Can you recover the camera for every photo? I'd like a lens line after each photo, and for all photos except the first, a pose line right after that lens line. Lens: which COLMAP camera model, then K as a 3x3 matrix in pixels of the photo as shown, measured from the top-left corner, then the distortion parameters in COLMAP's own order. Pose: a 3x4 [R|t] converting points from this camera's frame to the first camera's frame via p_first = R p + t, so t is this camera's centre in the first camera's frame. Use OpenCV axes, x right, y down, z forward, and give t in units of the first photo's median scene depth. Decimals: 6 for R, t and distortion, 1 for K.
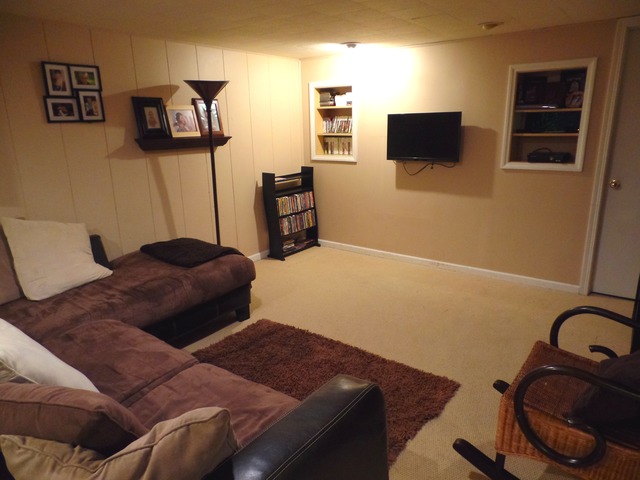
lens RADIAL K [[442.4, 0, 322.1], [0, 442.4, 243.8], [0, 0, 1]] dist [0.007060, 0.000338]
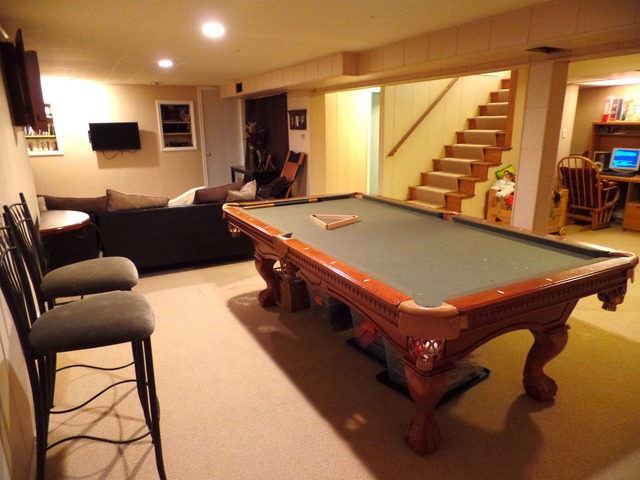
lens RADIAL K [[442.4, 0, 321.4], [0, 442.4, 240.7], [0, 0, 1]] dist [0.007060, 0.000338]
pose [[0.420540, -0.219460, 0.880331, -1.148205], [0.243909, 0.961930, 0.123285, 0.150596], [-0.873873, 0.162875, 0.458059, -0.485876]]
